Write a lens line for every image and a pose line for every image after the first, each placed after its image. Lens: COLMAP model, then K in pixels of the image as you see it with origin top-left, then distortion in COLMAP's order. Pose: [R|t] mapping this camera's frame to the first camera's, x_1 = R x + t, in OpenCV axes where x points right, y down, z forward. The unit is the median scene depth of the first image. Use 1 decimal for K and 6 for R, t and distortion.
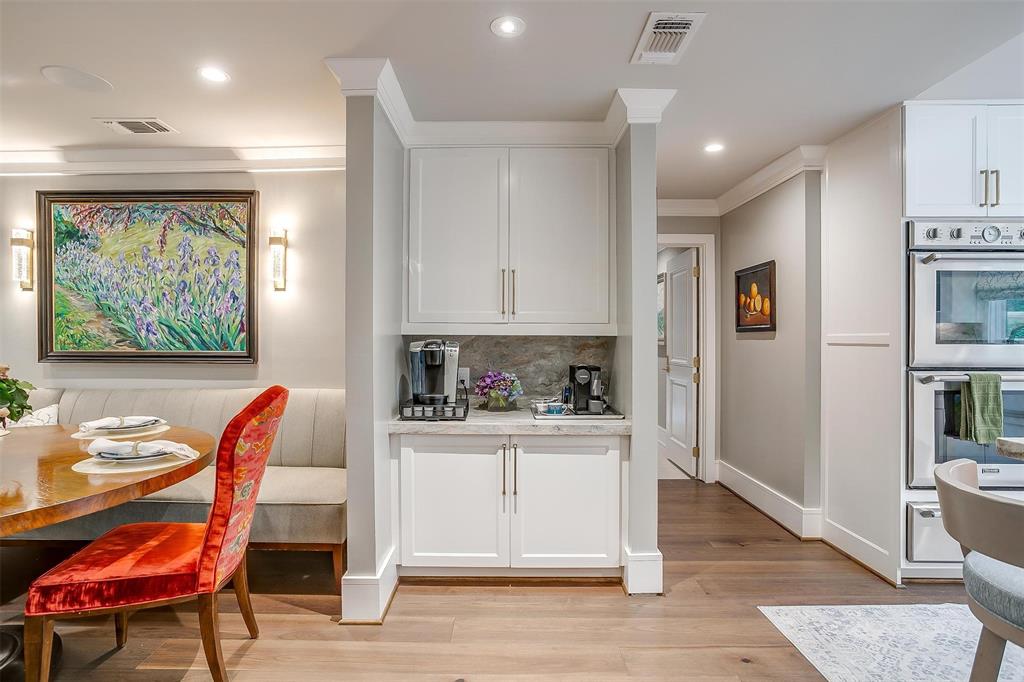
lens RADIAL K [[520.8, 0, 504.4], [0, 520.8, 338.1], [0, 0, 1]] dist [-0.058344, 0.033533]
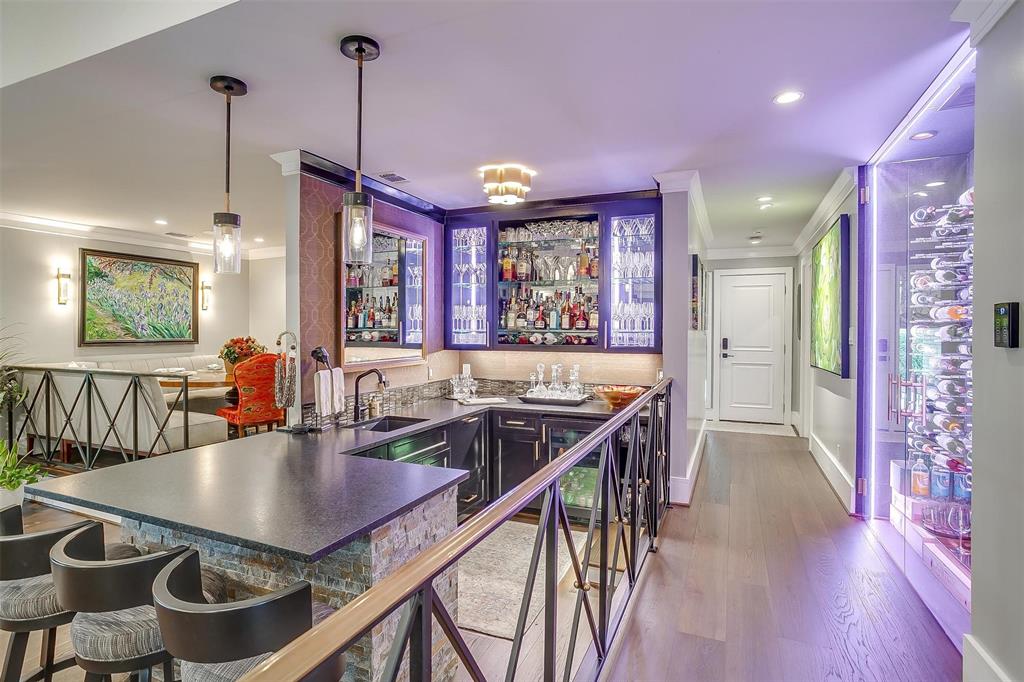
lens RADIAL K [[523.5, 0, 509.0], [0, 523.5, 334.3], [0, 0, 1]] dist [-0.059153, 0.032789]
pose [[0.388643, -0.009222, 0.921342, -1.936366], [-0.004360, 0.999920, 0.011848, -0.022258], [-0.921378, -0.008622, 0.388572, -1.012338]]
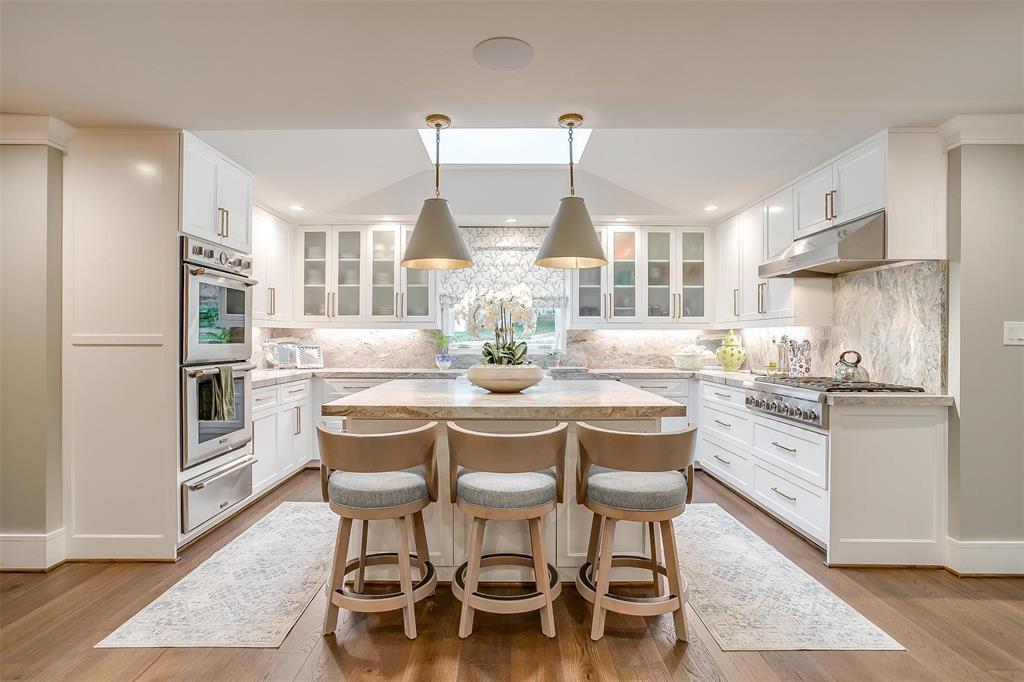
lens RADIAL K [[520.8, 0, 504.4], [0, 520.8, 338.1], [0, 0, 1]] dist [-0.058344, 0.033533]
pose [[-0.005638, 0.000066, 0.999984, -0.279339], [-0.002709, 0.999996, -0.000081, -0.002348], [-0.999980, -0.002709, -0.005638, 0.225324]]
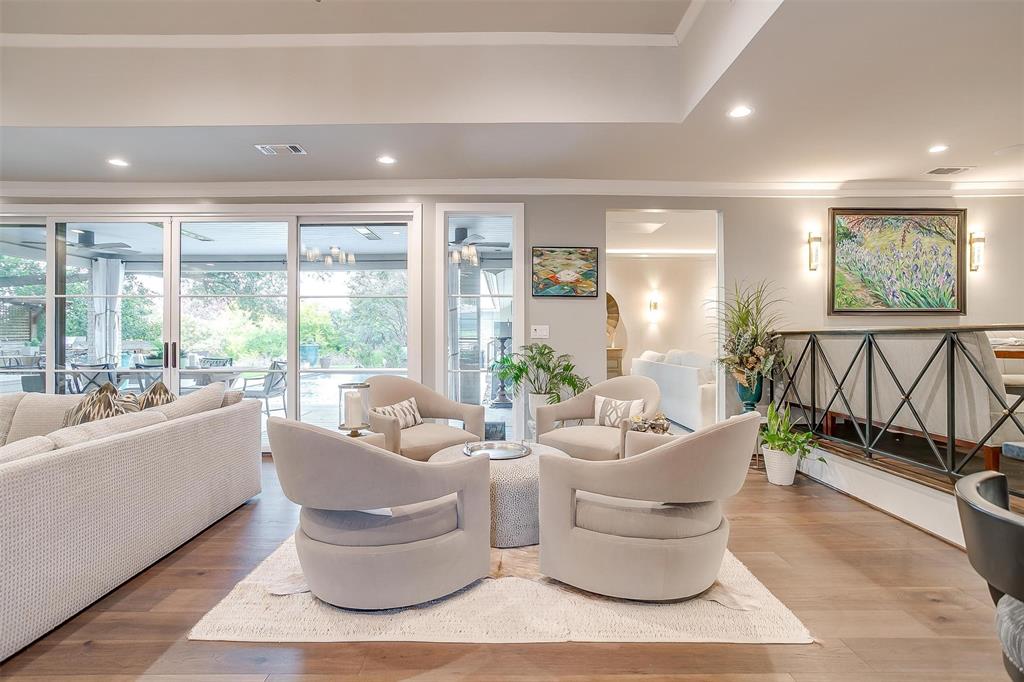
lens RADIAL K [[506.8, 0, 503.8], [0, 506.8, 335.1], [0, 0, 1]] dist [-0.055954, 0.037192]
pose [[0.999866, -0.002787, 0.016128, -1.948707], [0.002805, 0.999995, -0.001118, 0.107250], [-0.016125, 0.001163, 0.999869, -0.535018]]
